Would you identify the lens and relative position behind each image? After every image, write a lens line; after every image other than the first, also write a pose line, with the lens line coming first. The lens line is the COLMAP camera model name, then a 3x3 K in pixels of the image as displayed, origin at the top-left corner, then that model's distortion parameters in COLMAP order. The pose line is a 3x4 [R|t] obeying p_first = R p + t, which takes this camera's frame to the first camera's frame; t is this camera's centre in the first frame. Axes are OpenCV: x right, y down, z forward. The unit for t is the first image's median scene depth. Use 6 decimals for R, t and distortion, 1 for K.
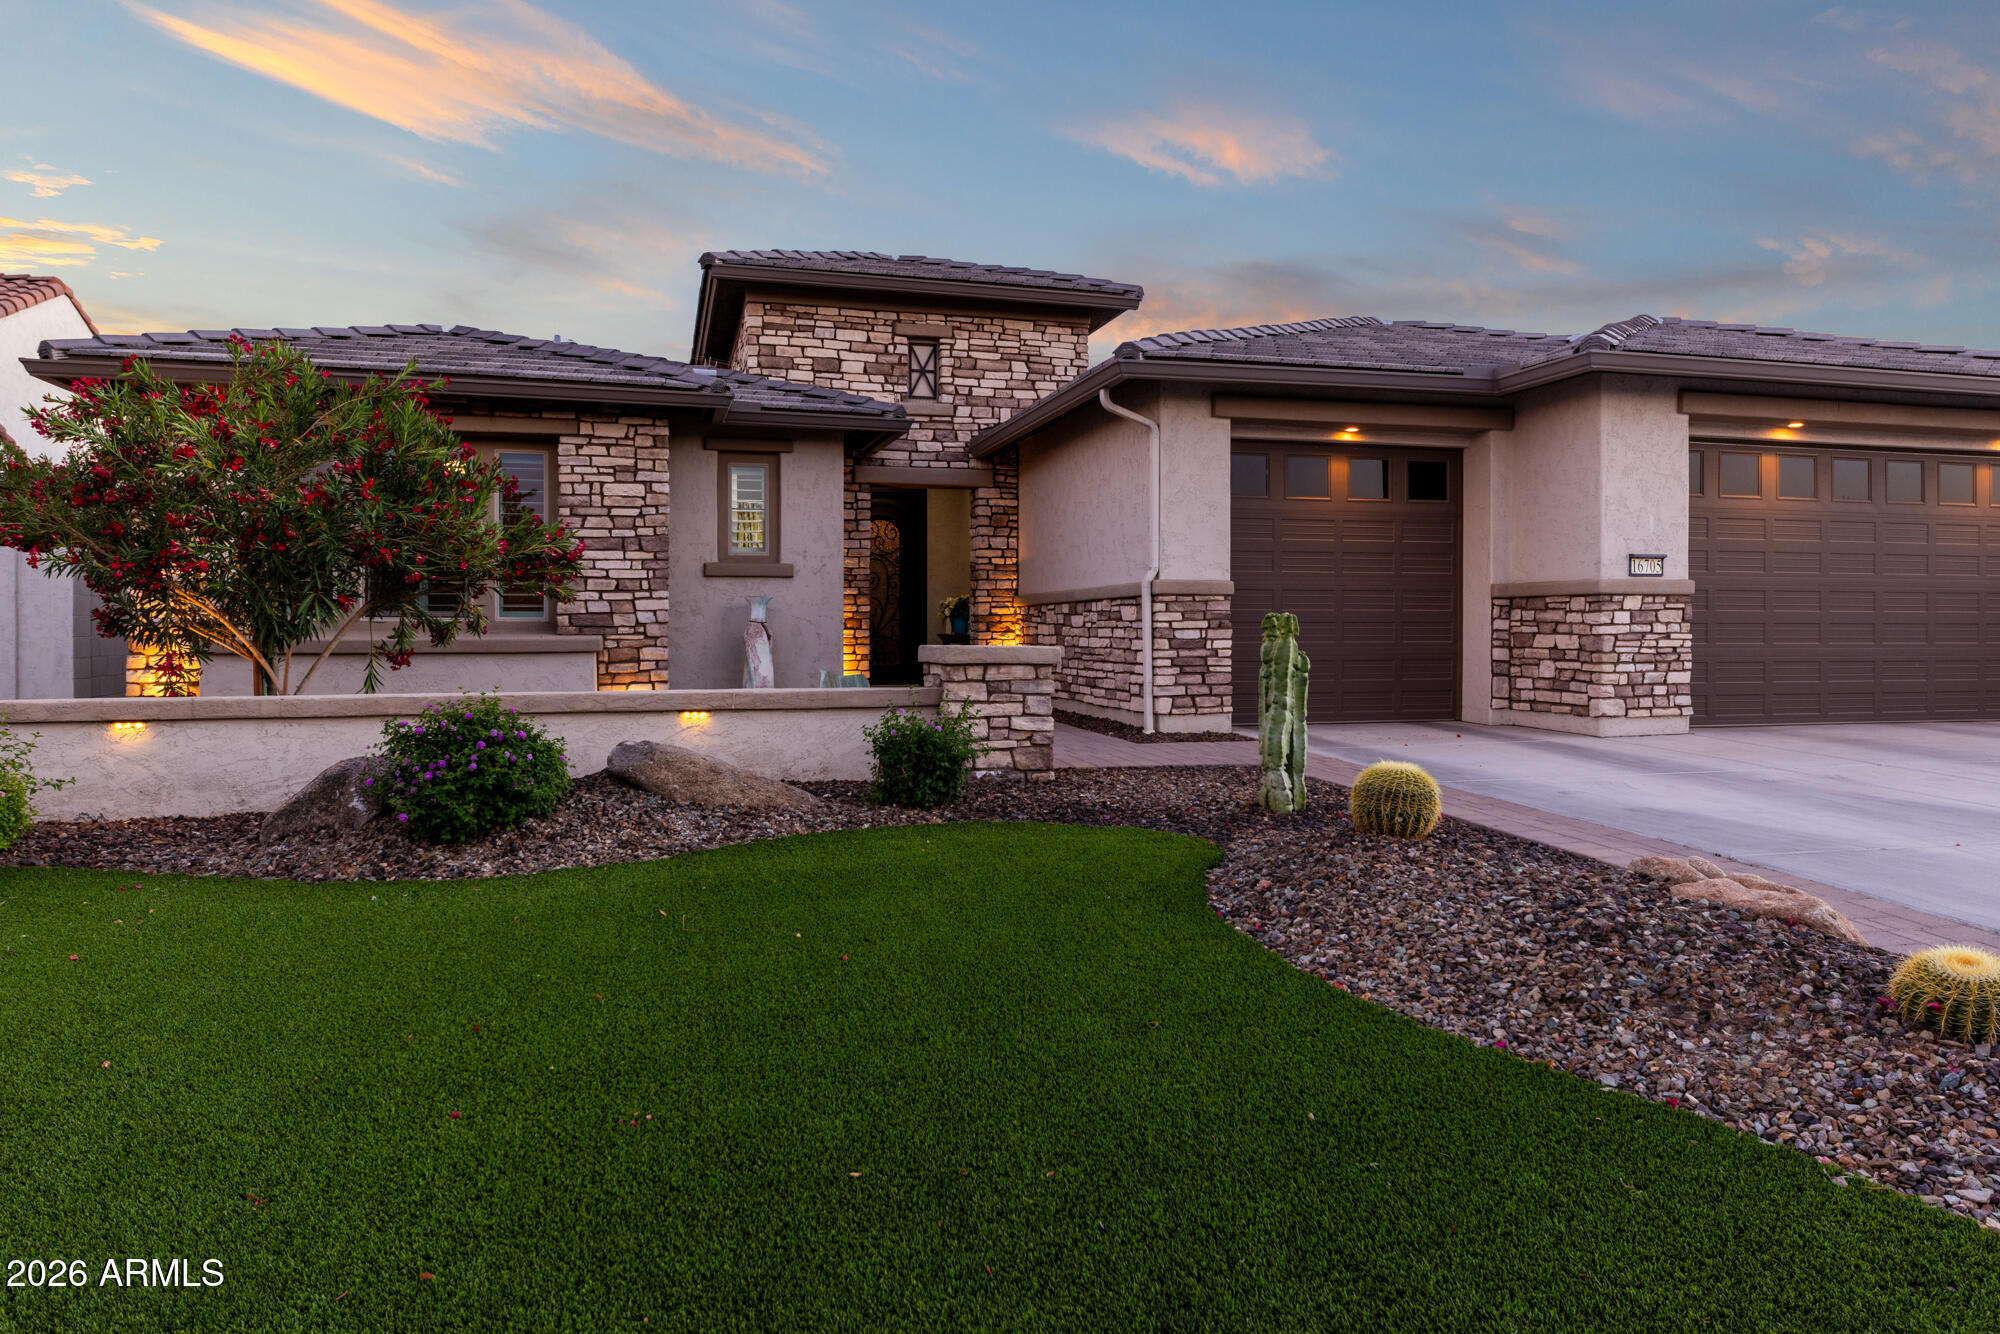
lens RADIAL K [[1322.0, 0, 996.7], [0, 1322.0, 633.9], [0, 0, 1]] dist [0.010196, -0.011313]
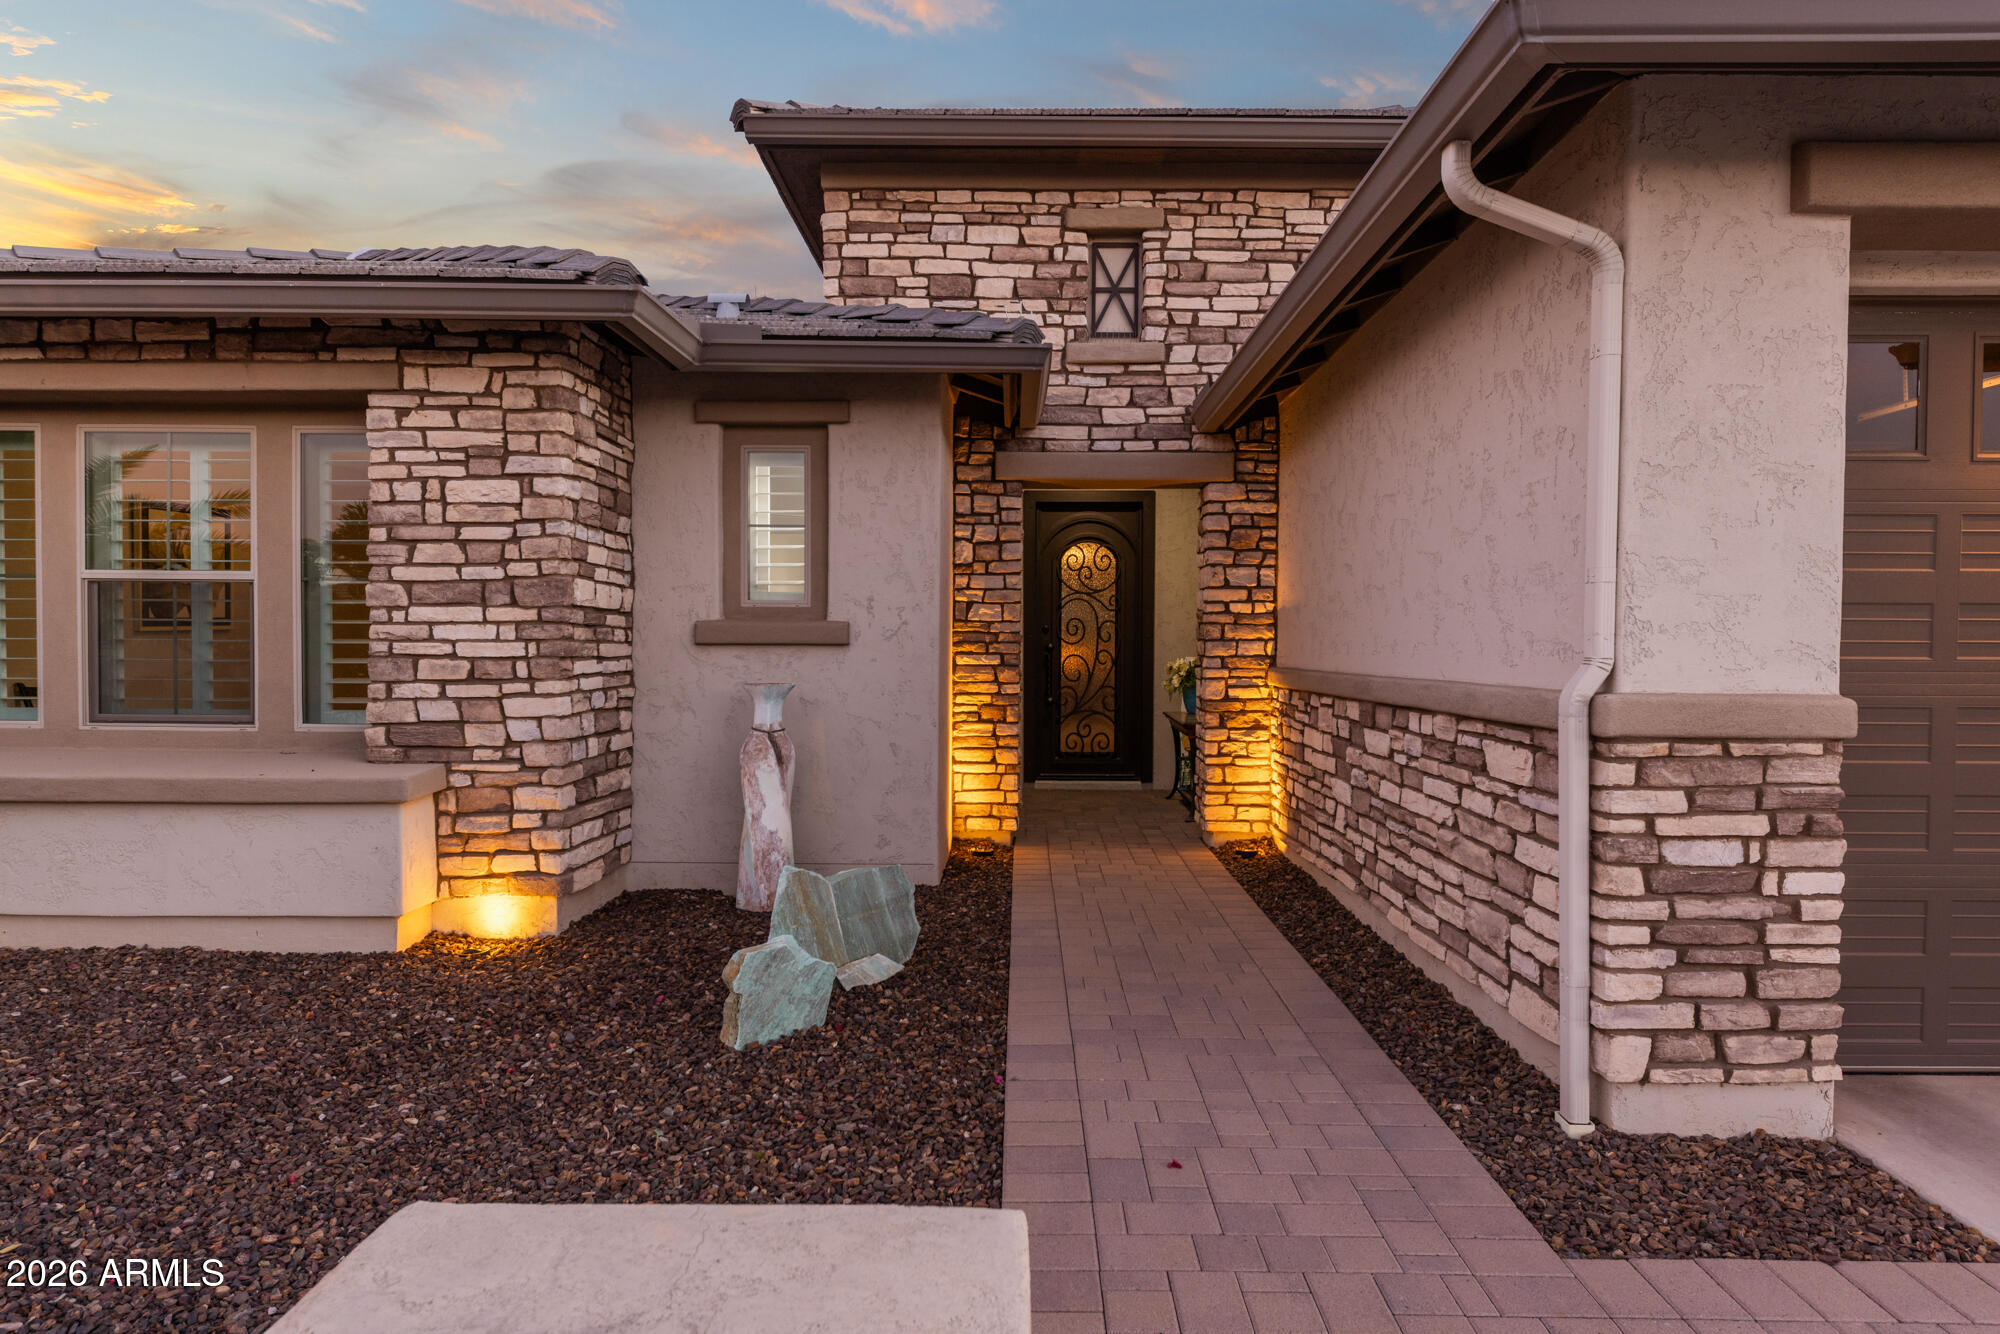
lens RADIAL K [[1130.8, 0, 1008.4], [0, 1130.8, 669.1], [0, 0, 1]] dist [0.006356, -0.002970]
pose [[0.964073, 0.011516, -0.265386, 0.044294], [-0.005766, 0.999732, 0.022436, -0.049032], [0.265573, -0.020100, 0.963881, 0.618590]]
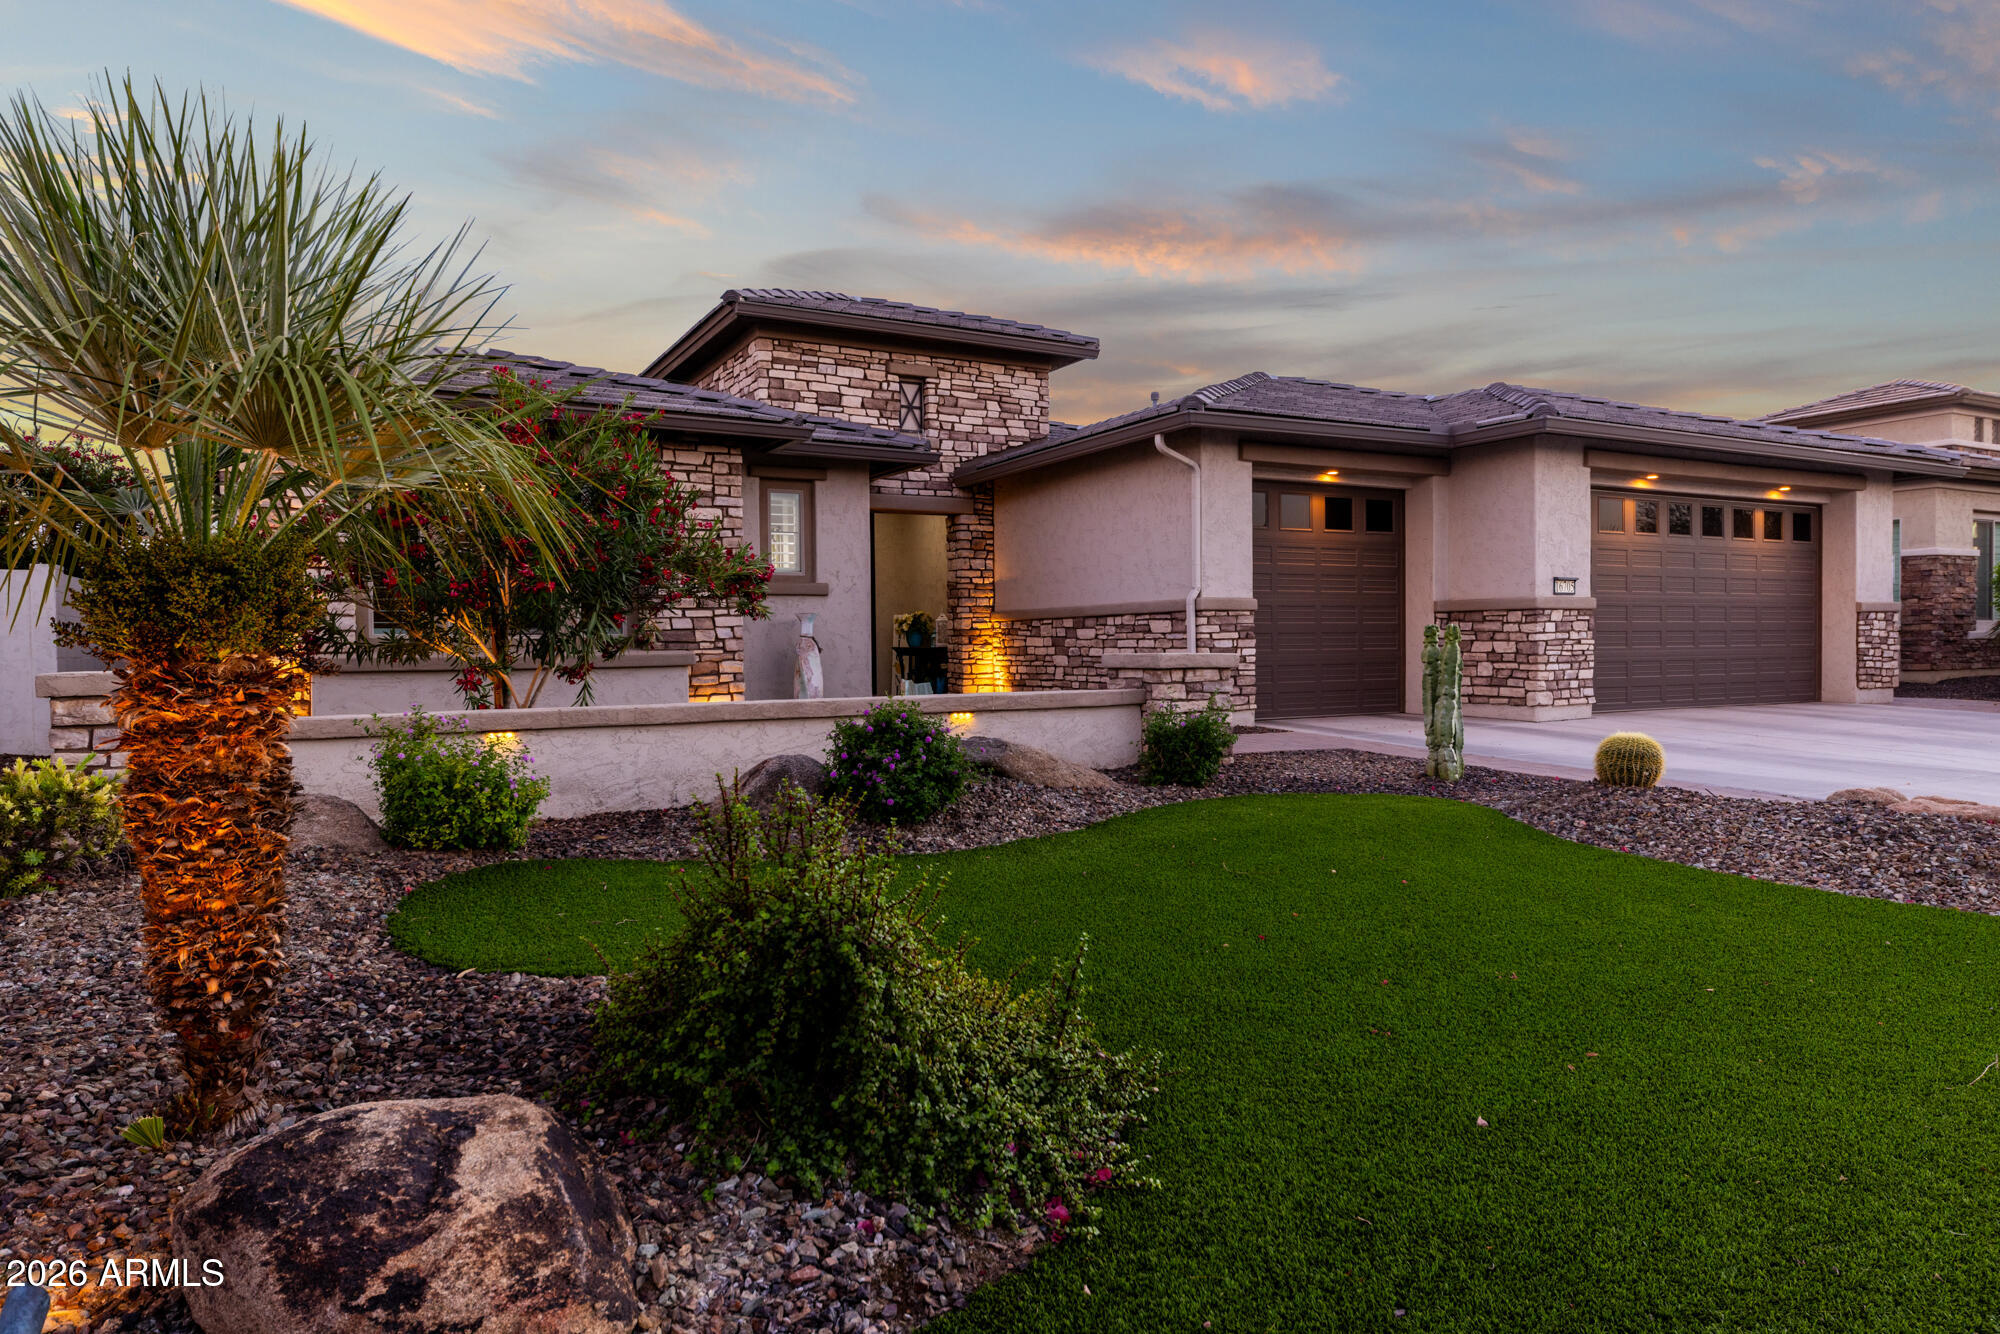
lens RADIAL K [[1270.5, 0, 1003.4], [0, 1270.5, 663.0], [0, 0, 1]] dist [0.006908, 0.000815]
pose [[0.971977, -0.012826, 0.234724, -0.290214], [0.010225, 0.999872, 0.012294, 0.001361], [-0.234852, -0.009550, 0.971984, -0.054339]]
